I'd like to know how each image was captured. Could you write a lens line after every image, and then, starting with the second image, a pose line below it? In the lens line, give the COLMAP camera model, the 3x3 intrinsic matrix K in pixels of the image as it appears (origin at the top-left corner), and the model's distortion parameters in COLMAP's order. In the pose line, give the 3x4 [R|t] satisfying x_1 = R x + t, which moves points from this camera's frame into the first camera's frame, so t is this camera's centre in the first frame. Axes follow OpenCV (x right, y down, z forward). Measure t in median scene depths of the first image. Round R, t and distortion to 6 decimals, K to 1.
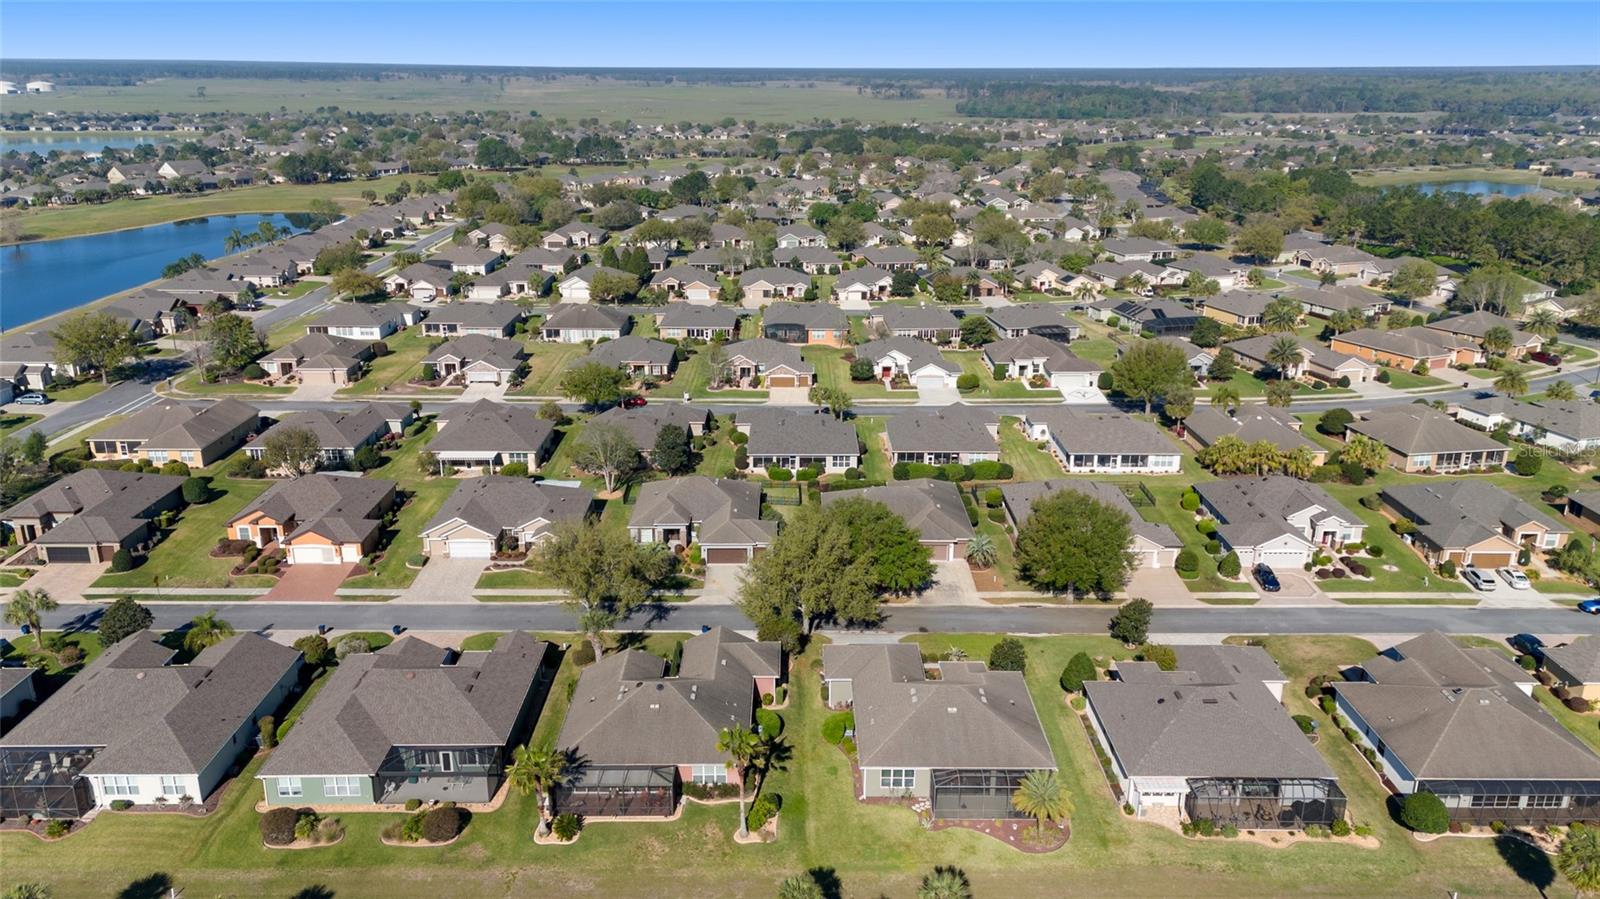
lens RADIAL K [[1171.5, 0, 803.7], [0, 1171.5, 453.0], [0, 0, 1]] dist [0.078165, -0.079822]
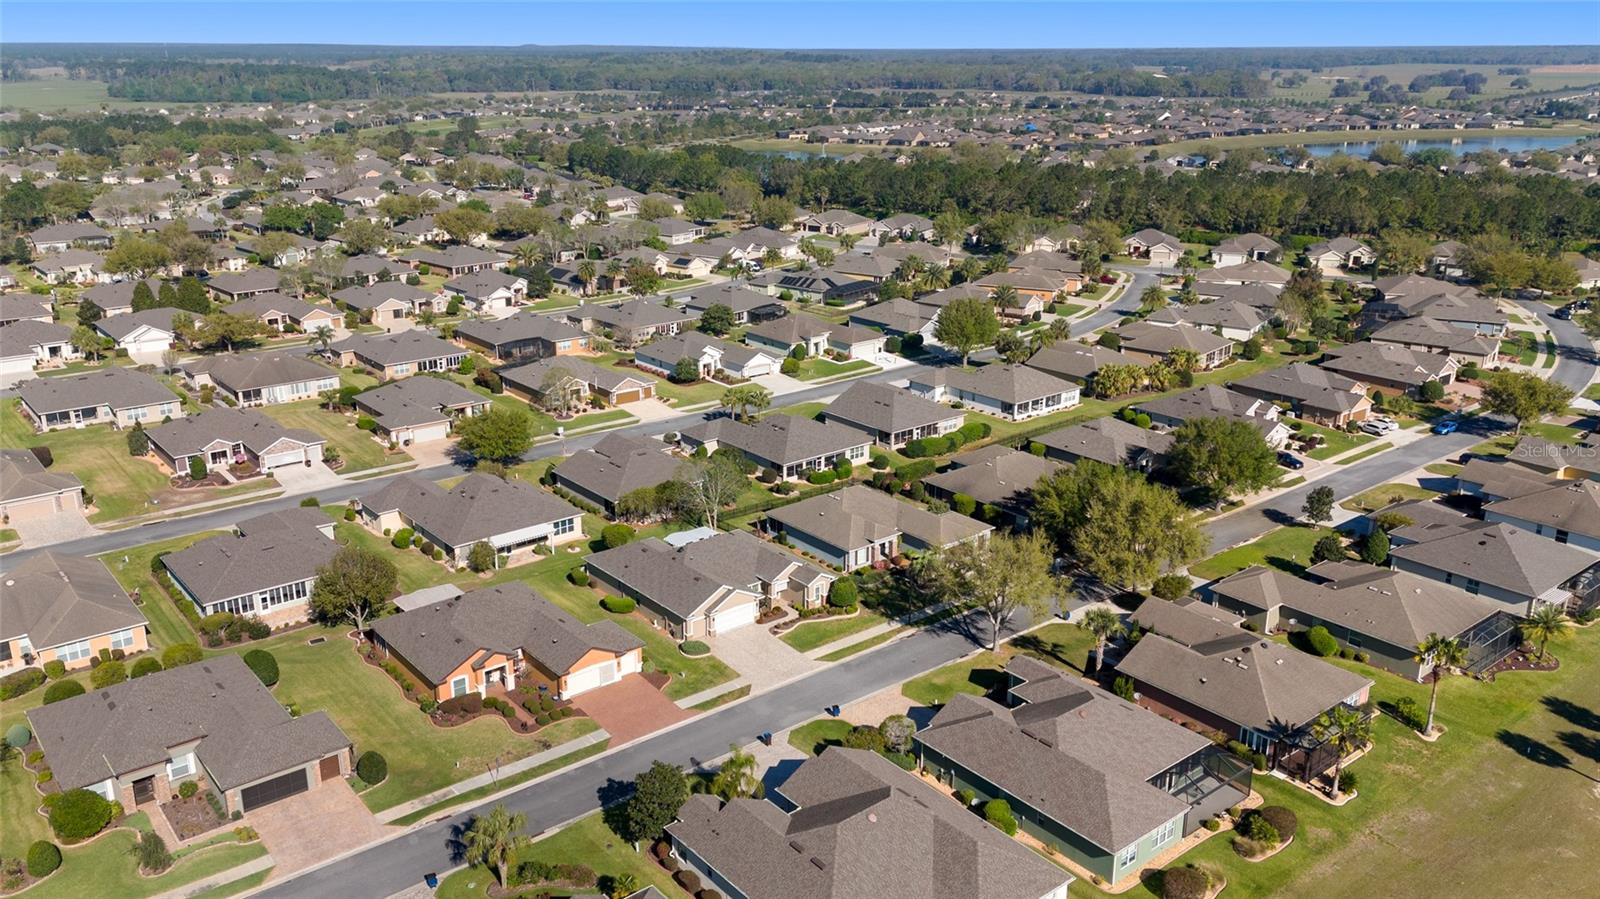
lens RADIAL K [[1171.5, 0, 803.7], [0, 1171.5, 453.0], [0, 0, 1]] dist [0.078165, -0.079822]
pose [[0.787435, -0.203884, 0.581702, -0.598506], [0.194408, 0.977693, 0.079513, -0.082857], [-0.584937, 0.050476, 0.809506, 0.203353]]
